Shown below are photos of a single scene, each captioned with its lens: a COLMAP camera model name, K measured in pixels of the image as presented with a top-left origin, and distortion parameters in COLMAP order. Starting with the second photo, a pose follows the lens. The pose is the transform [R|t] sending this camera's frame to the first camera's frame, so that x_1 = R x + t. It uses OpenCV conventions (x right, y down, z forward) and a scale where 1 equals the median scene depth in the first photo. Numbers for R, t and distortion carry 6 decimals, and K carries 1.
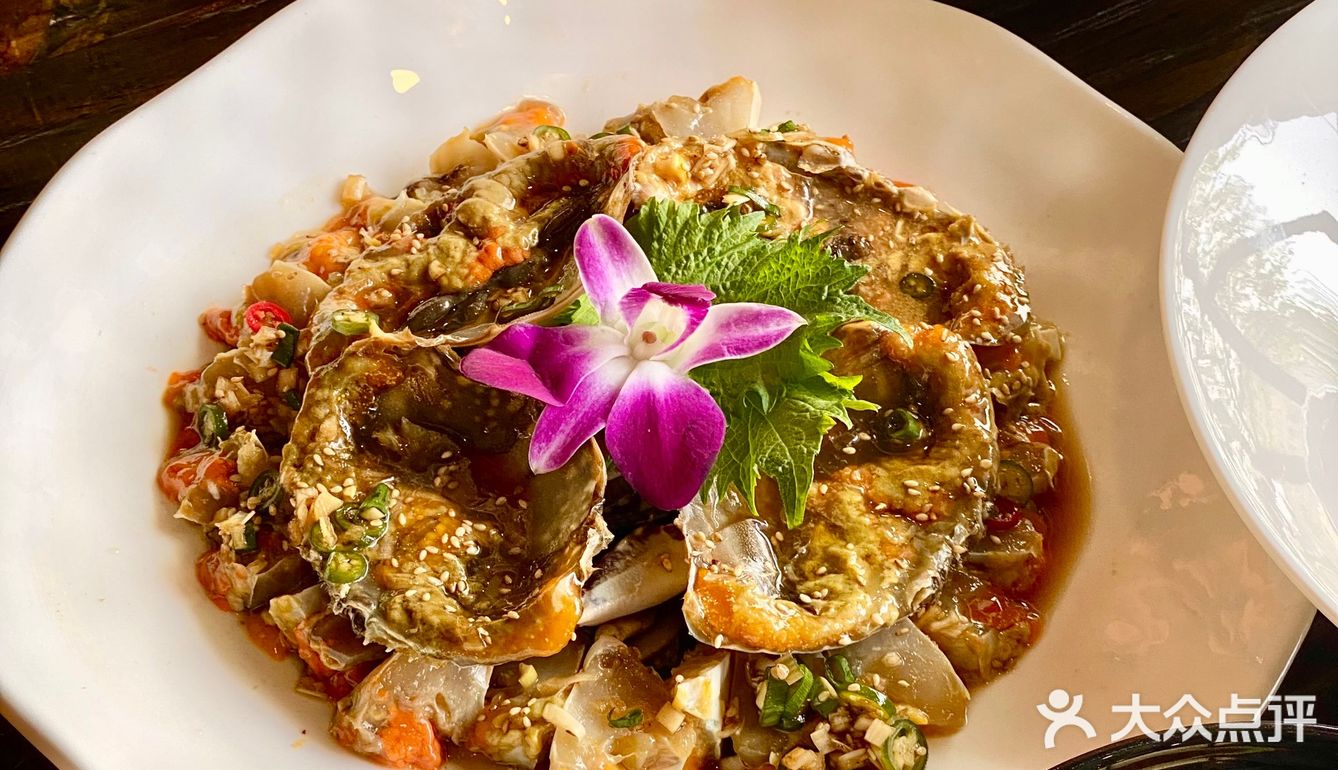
lens RADIAL K [[2609.6, 0, 669.0], [0, 2609.6, 385.0], [0, 0, 1]] dist [-0.056261, -0.037011]
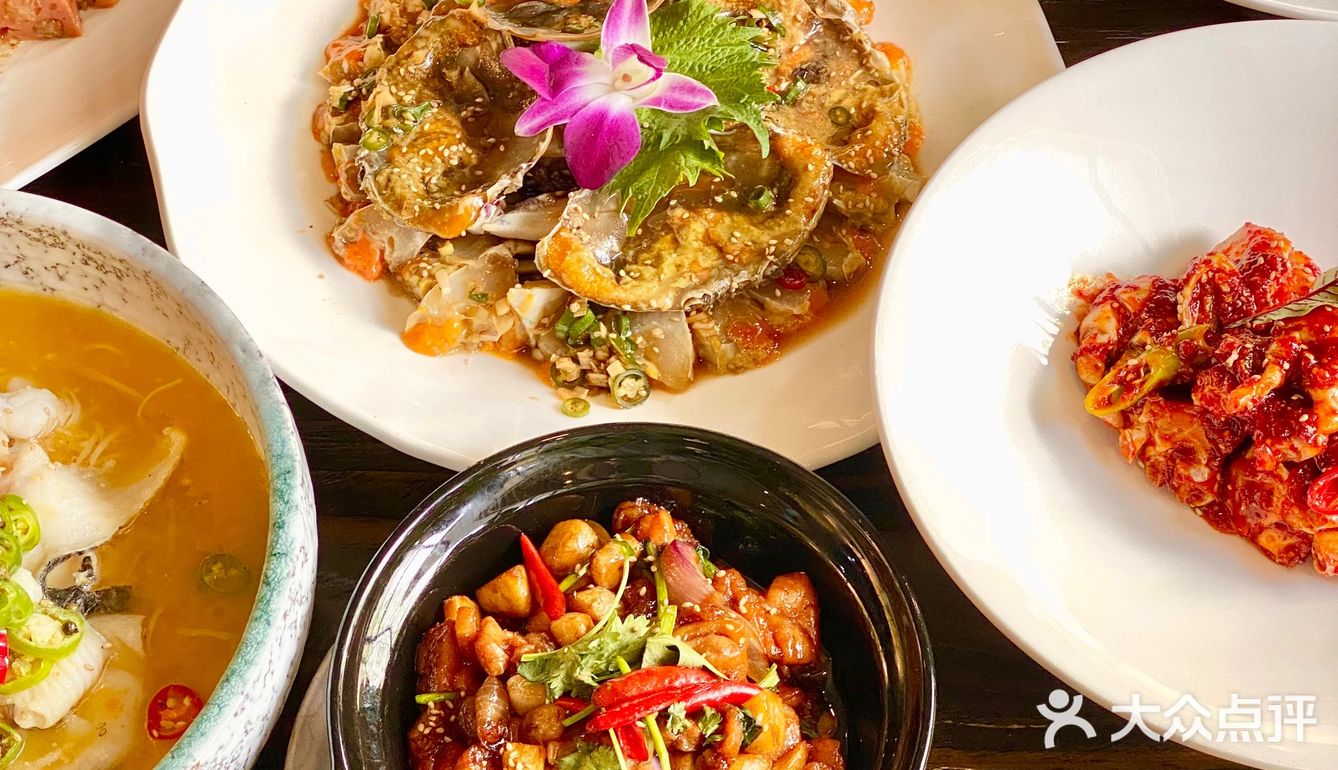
lens RADIAL K [[2609.6, 0, 669.0], [0, 2609.6, 385.0], [0, 0, 1]] dist [-0.056261, -0.037011]
pose [[0.870918, 0.400451, -0.284852, 0.521586], [-0.361932, 0.914775, 0.179424, -0.136958], [0.332426, -0.053167, 0.941630, -0.409031]]
